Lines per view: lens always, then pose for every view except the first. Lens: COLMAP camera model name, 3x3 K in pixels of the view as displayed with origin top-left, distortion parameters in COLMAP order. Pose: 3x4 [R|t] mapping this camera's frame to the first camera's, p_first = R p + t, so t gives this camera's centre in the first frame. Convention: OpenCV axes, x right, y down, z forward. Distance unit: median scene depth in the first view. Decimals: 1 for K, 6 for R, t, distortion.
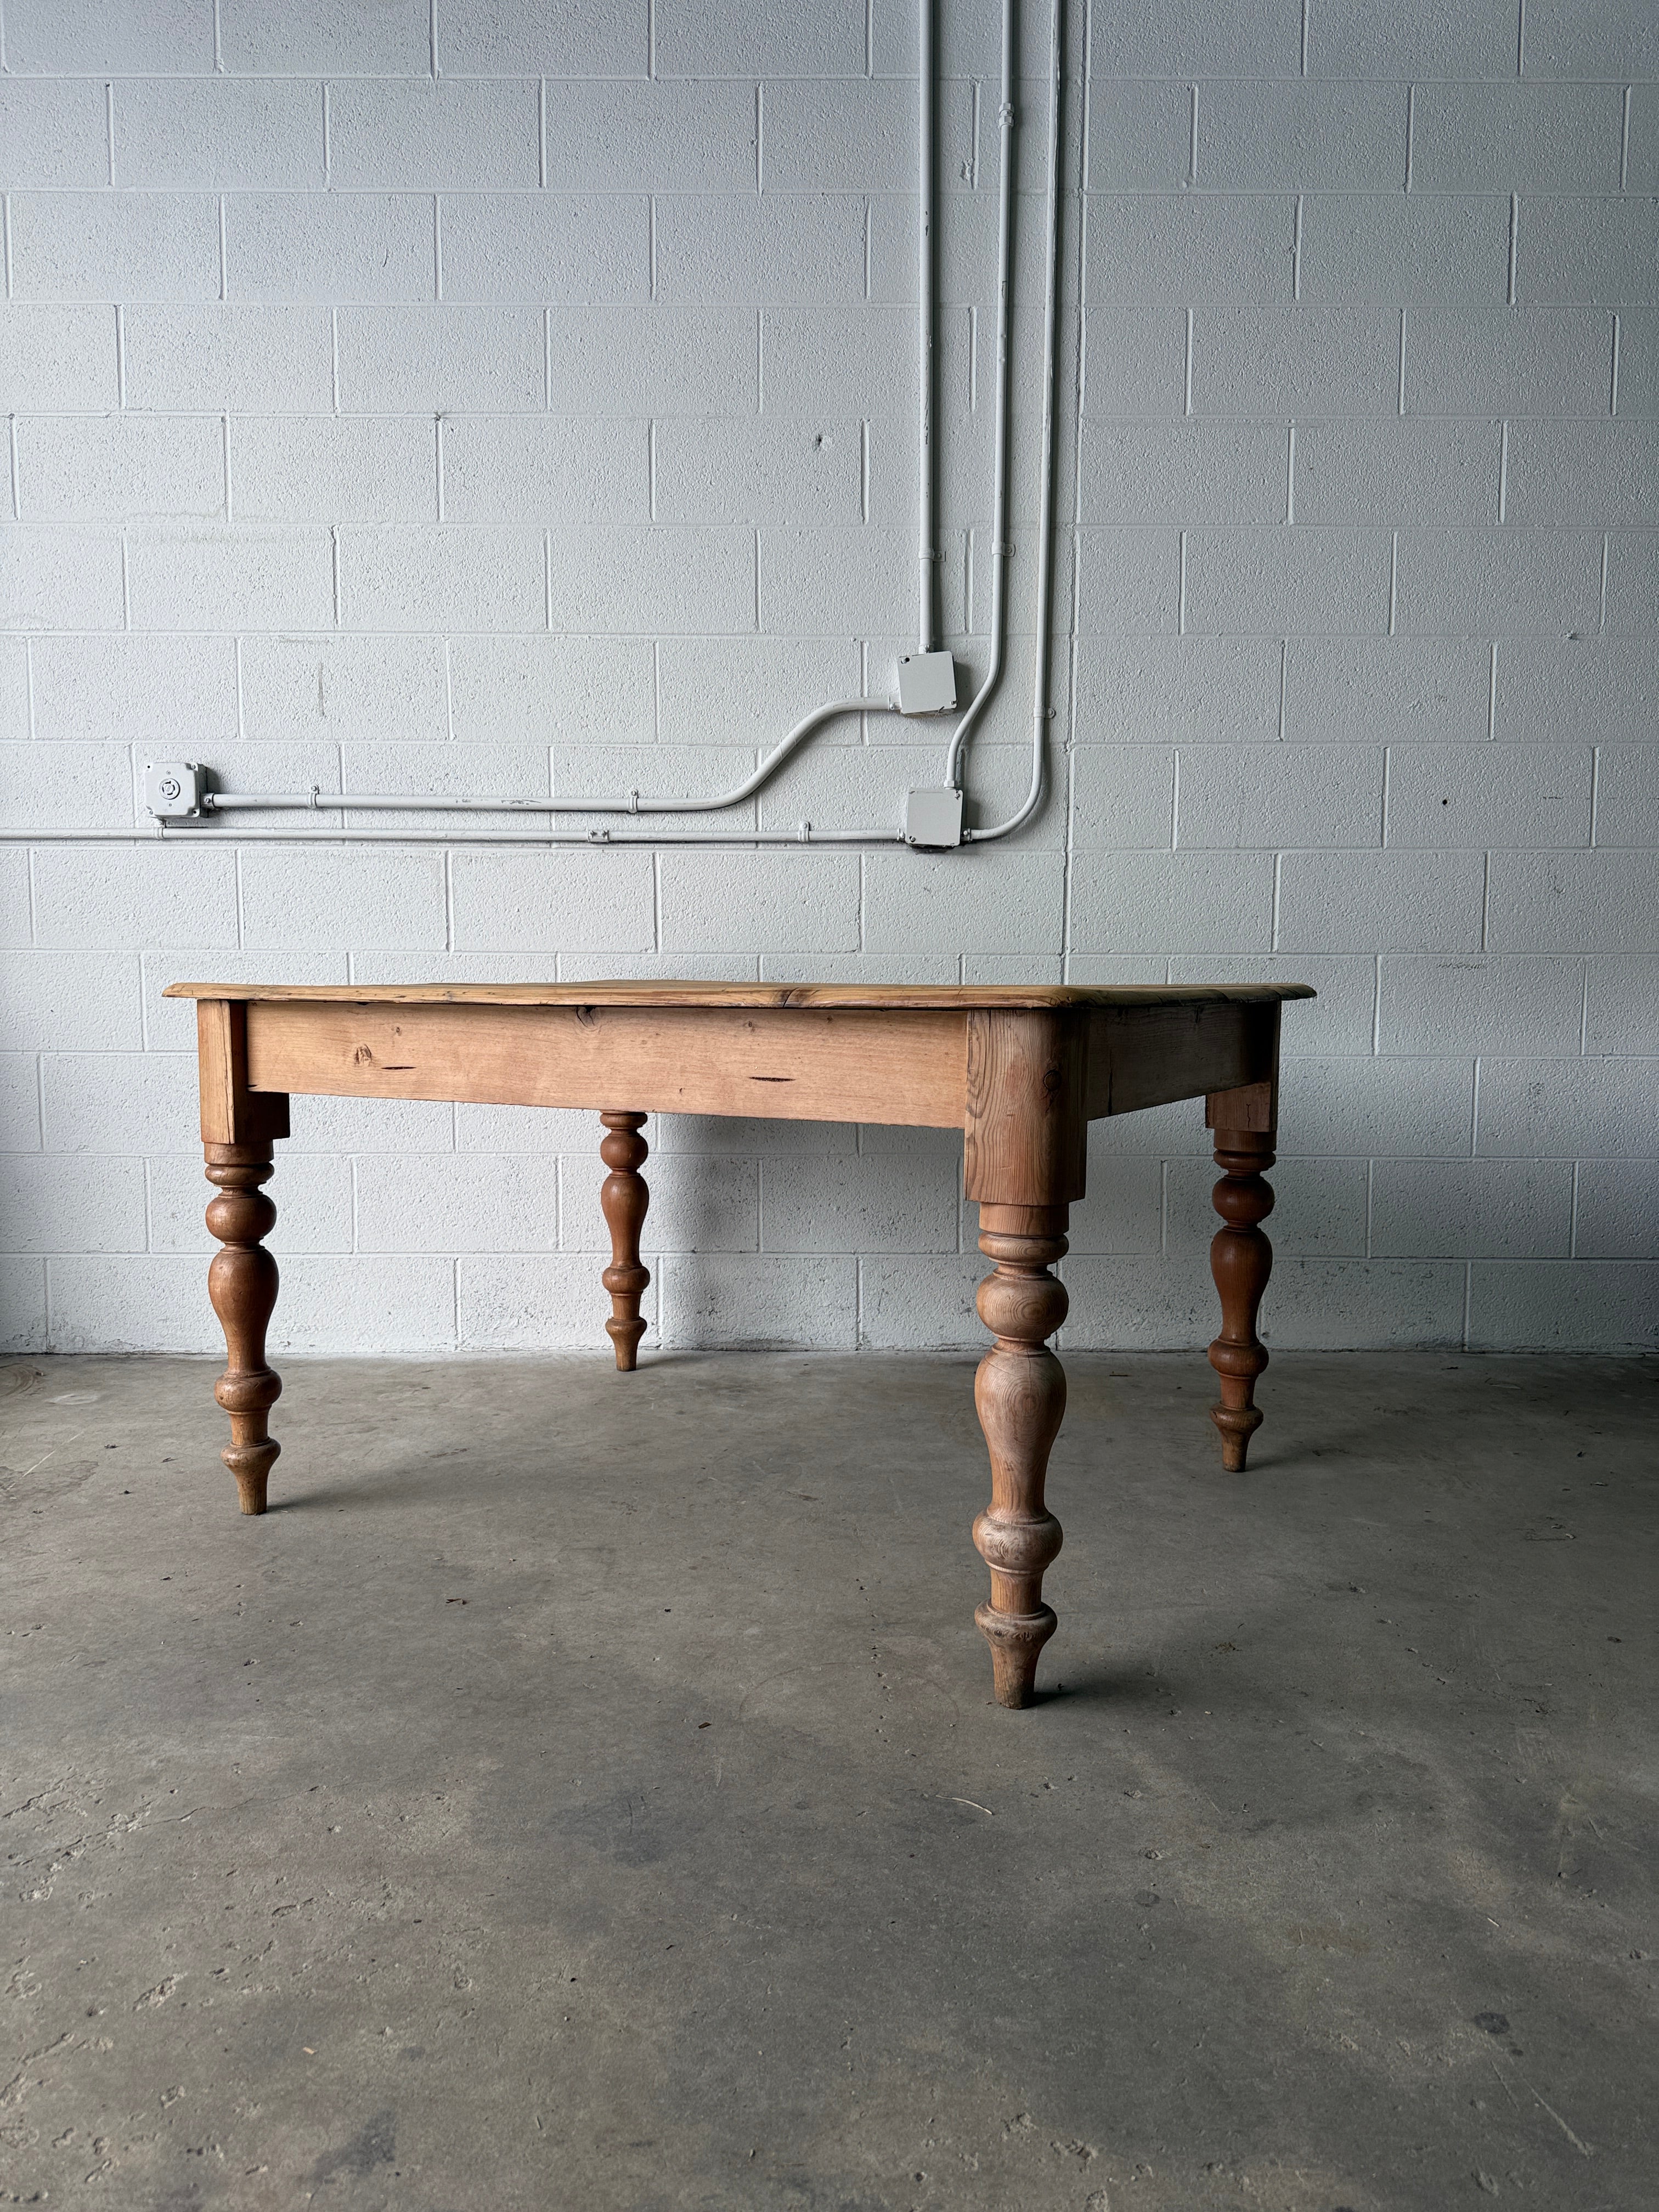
lens RADIAL K [[1556.5, 0, 825.6], [0, 1556.5, 1107.9], [0, 0, 1]] dist [0.017135, -0.023207]
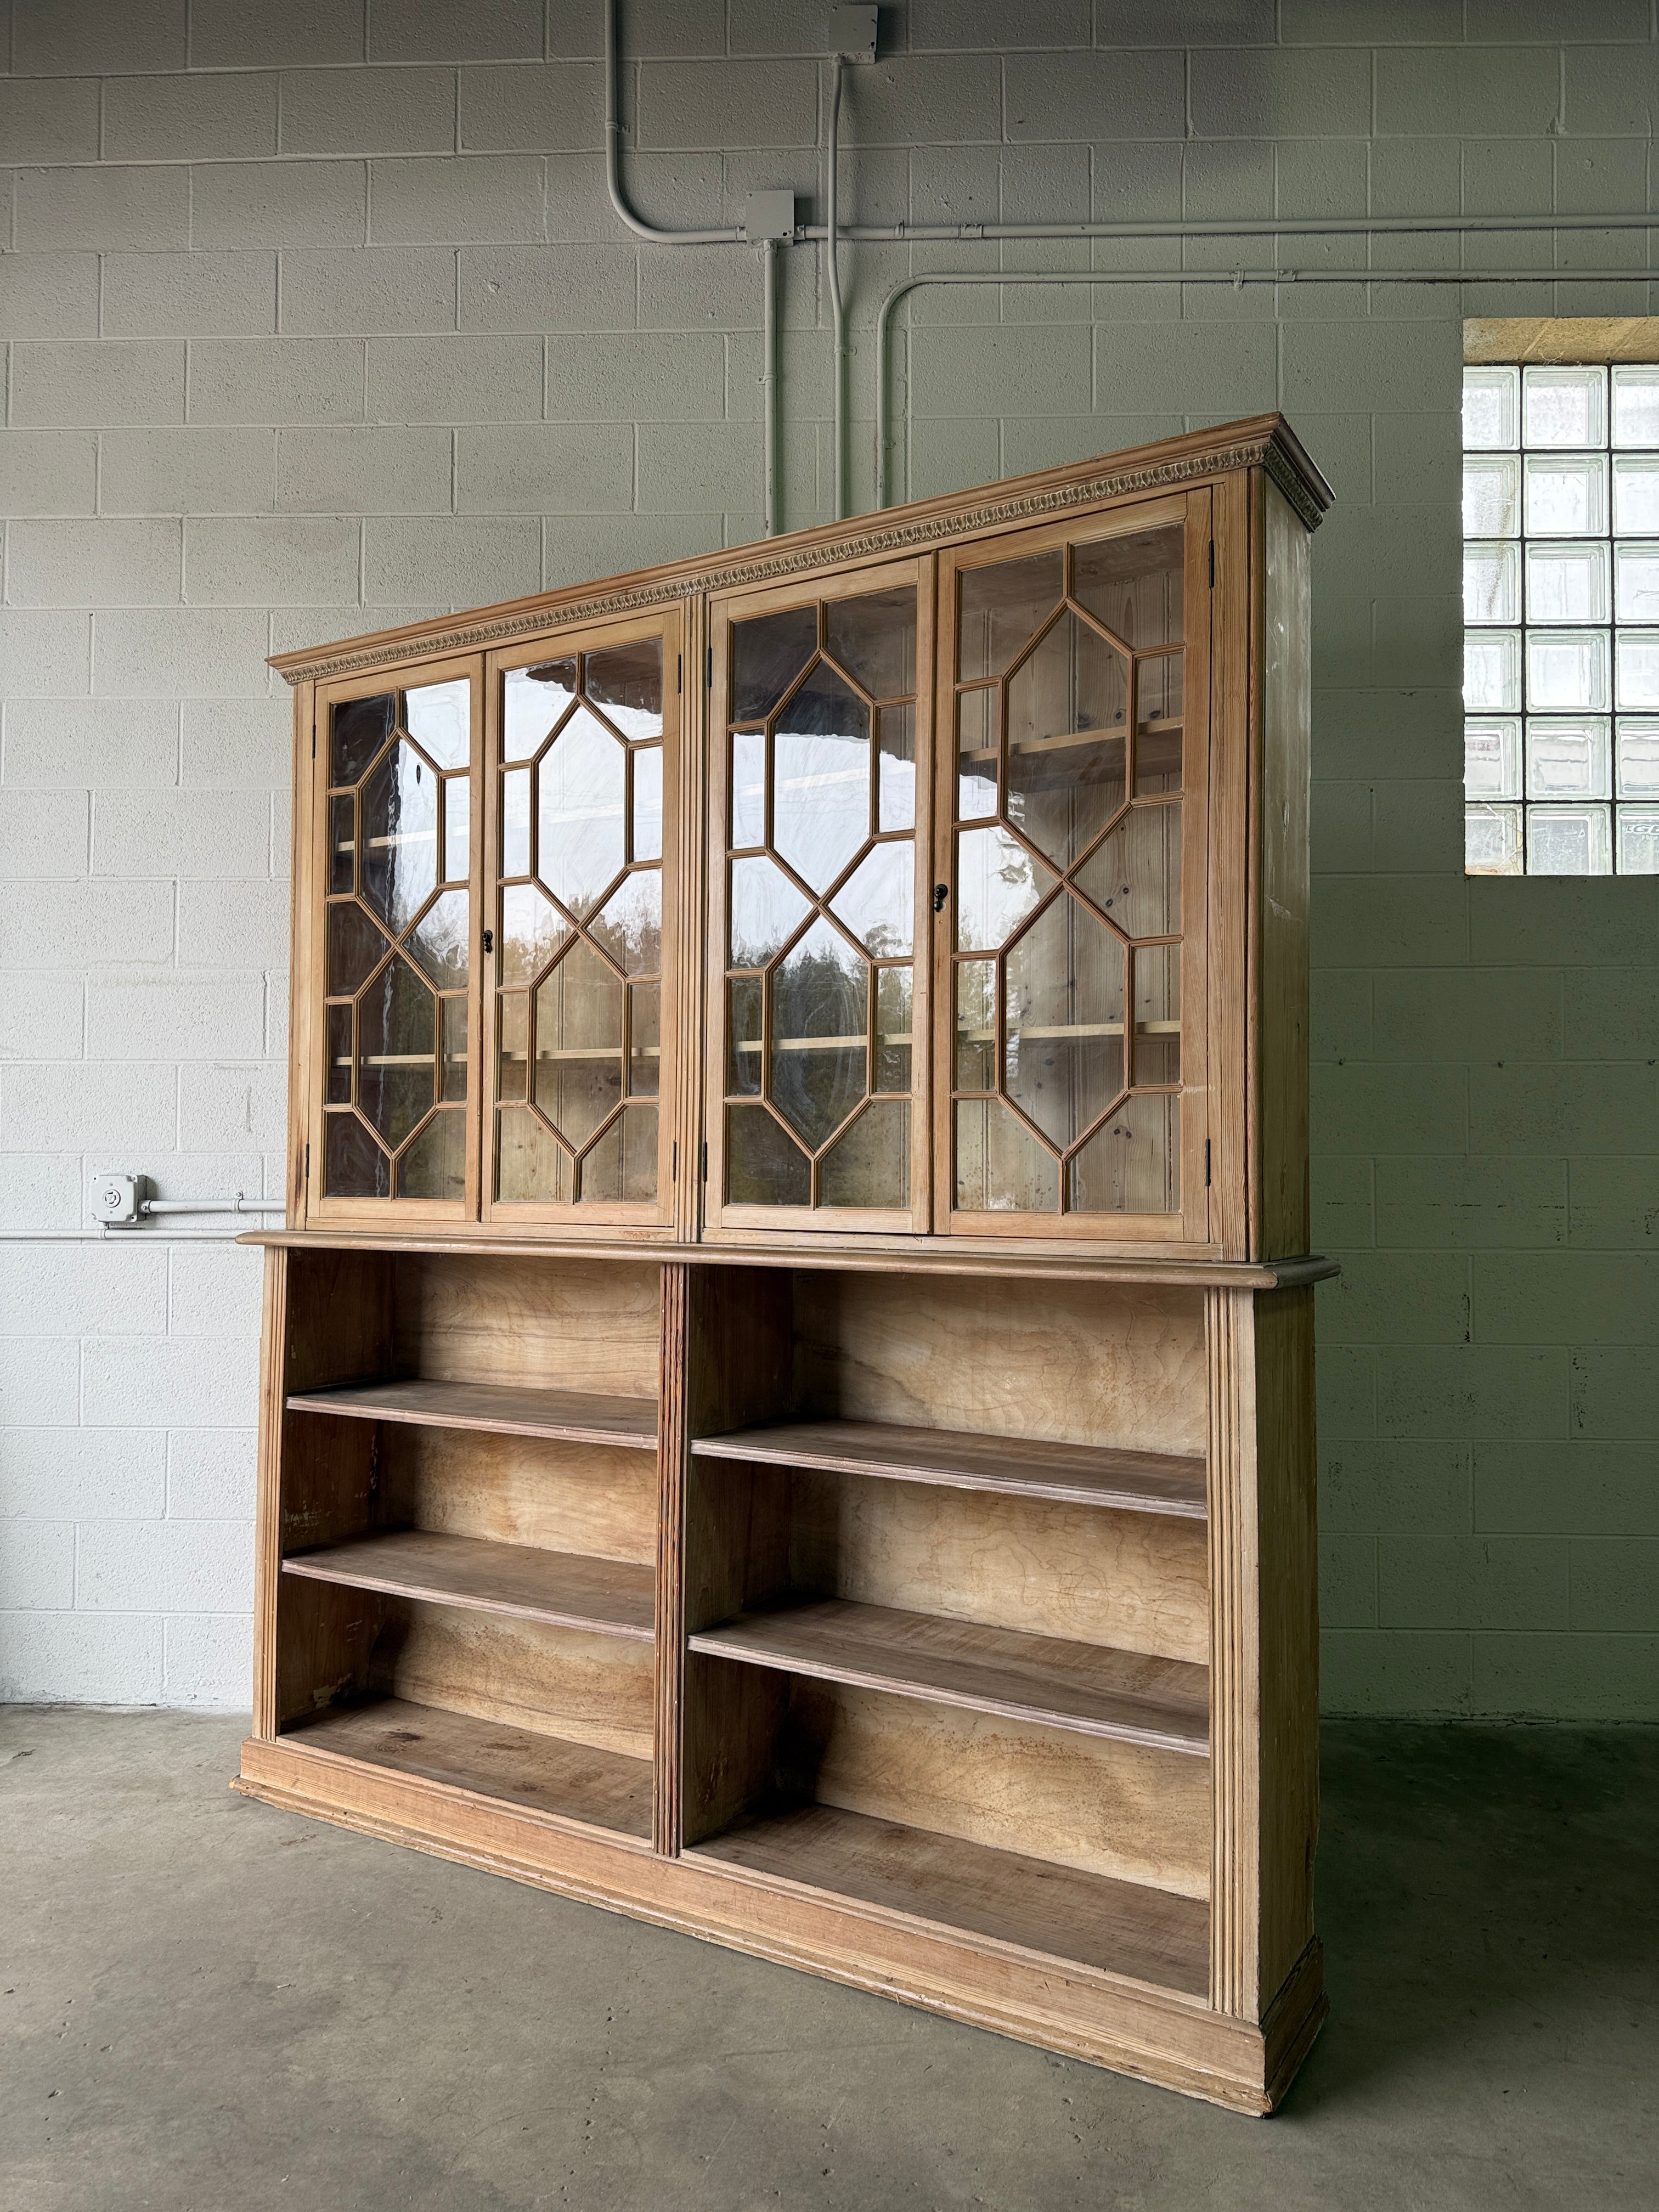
lens RADIAL K [[1556.5, 0, 829.9], [0, 1556.5, 1105.2], [0, 0, 1]] dist [0.017135, -0.023207]
pose [[0.999458, -0.000980, -0.032904, 0.144620], [-0.002877, 0.993130, -0.116979, -0.141293], [0.032792, 0.117010, 0.992589, -0.126844]]
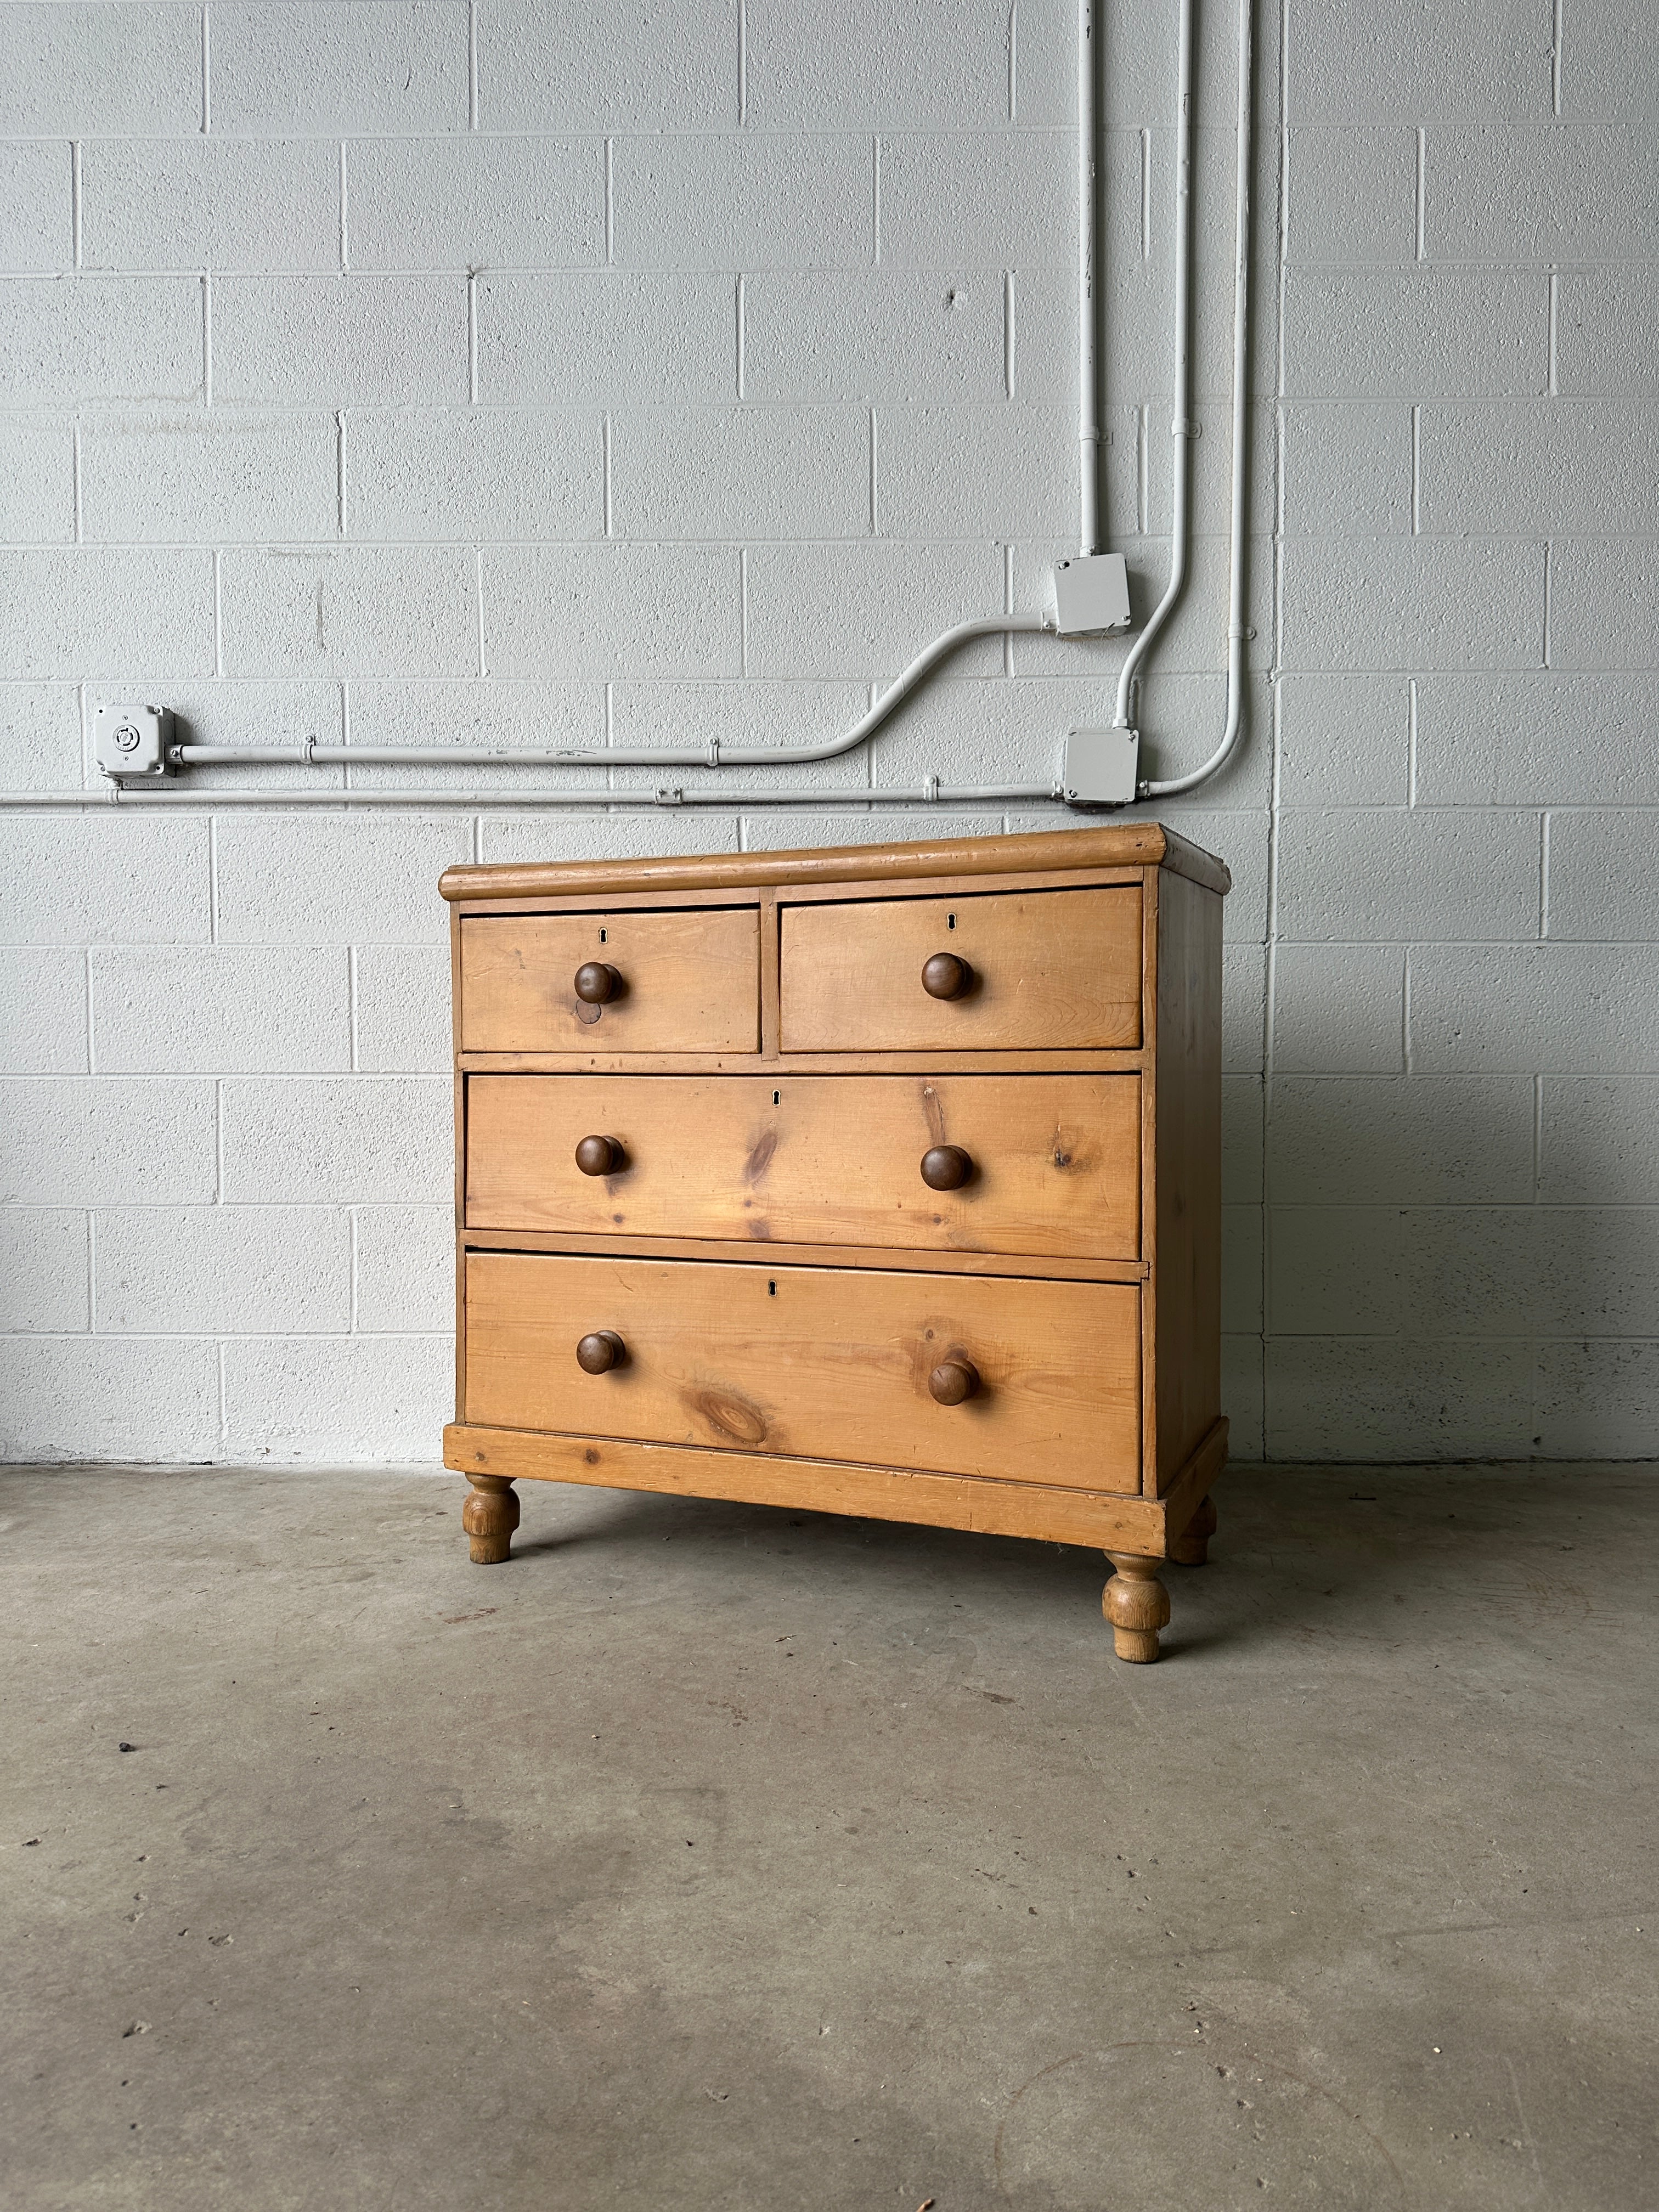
lens RADIAL K [[1556.5, 0, 820.9], [0, 1556.5, 1101.4], [0, 0, 1]] dist [0.017135, -0.023207]
pose [[0.999823, -0.004131, -0.018370, -0.057607], [0.003107, 0.998459, -0.055411, 0.023098], [0.018571, 0.055344, 0.998295, 0.234670]]
